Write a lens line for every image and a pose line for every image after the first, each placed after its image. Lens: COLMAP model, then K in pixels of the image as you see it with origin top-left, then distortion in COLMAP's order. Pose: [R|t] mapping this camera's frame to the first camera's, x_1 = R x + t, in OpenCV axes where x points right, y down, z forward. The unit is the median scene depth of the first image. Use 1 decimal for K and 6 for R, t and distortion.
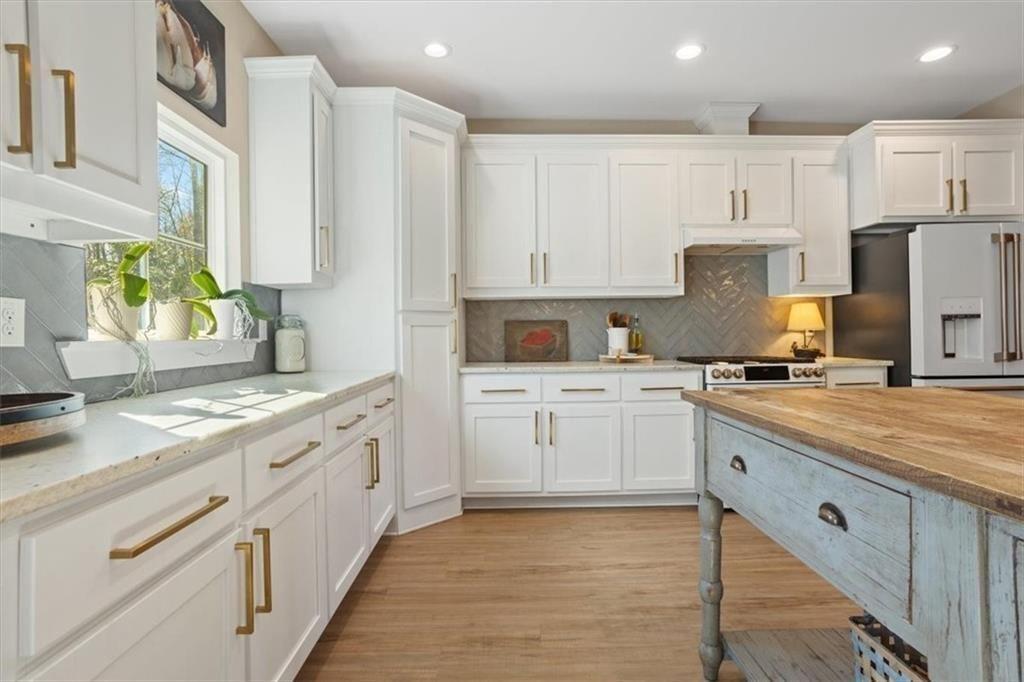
lens RADIAL K [[495.6, 0, 510.8], [0, 495.6, 334.1], [0, 0, 1]] dist [-0.038522, 0.017875]
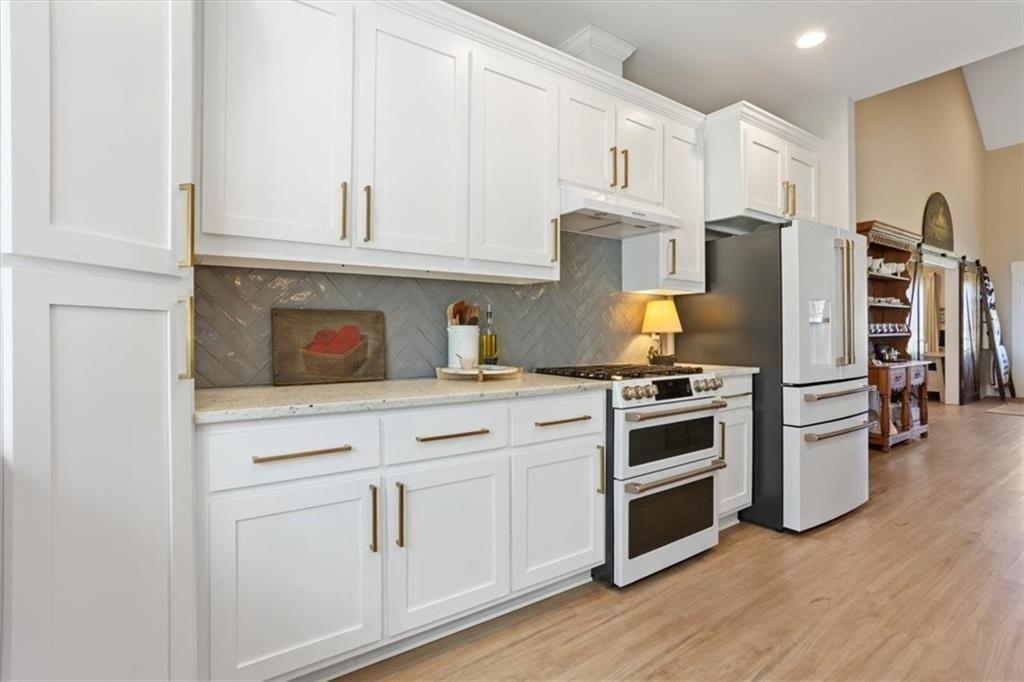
lens RADIAL K [[495.6, 0, 514.6], [0, 495.6, 337.0], [0, 0, 1]] dist [-0.038522, 0.017875]
pose [[0.825552, 0.007376, 0.564278, -0.110971], [-0.008502, 0.999964, -0.000633, 0.002409], [-0.564262, -0.004275, 0.825585, 0.497479]]
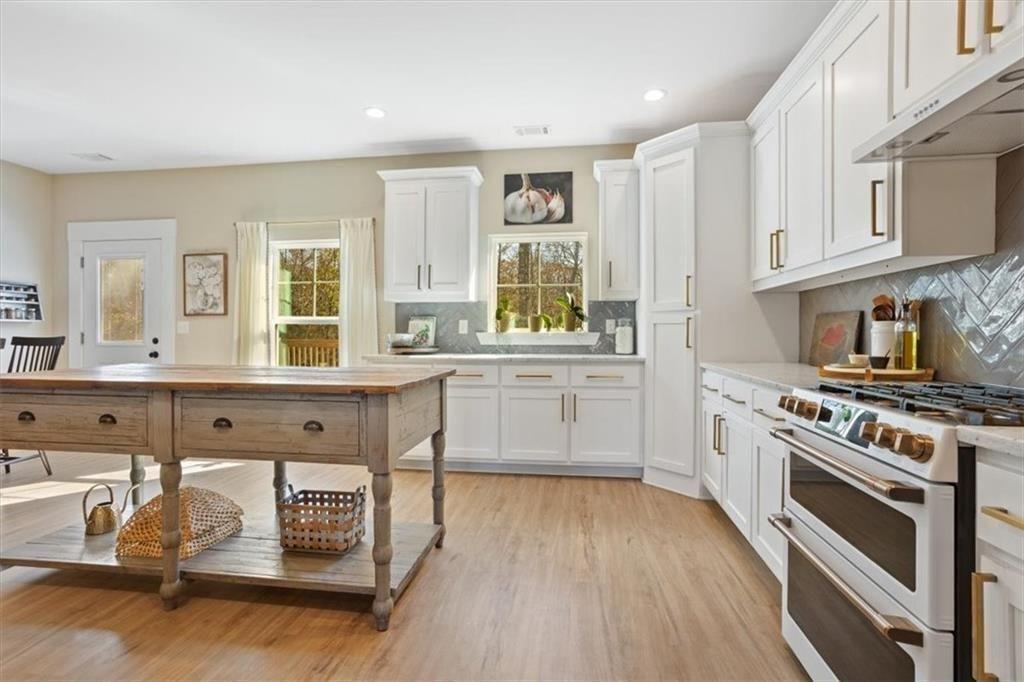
lens RADIAL K [[495.6, 0, 517.5], [0, 495.6, 333.0], [0, 0, 1]] dist [-0.038522, 0.017875]
pose [[-0.138104, 0.011710, -0.990349, 0.991184], [0.001655, 0.999931, 0.011592, -0.007031], [0.990416, -0.000038, -0.138114, 0.748366]]
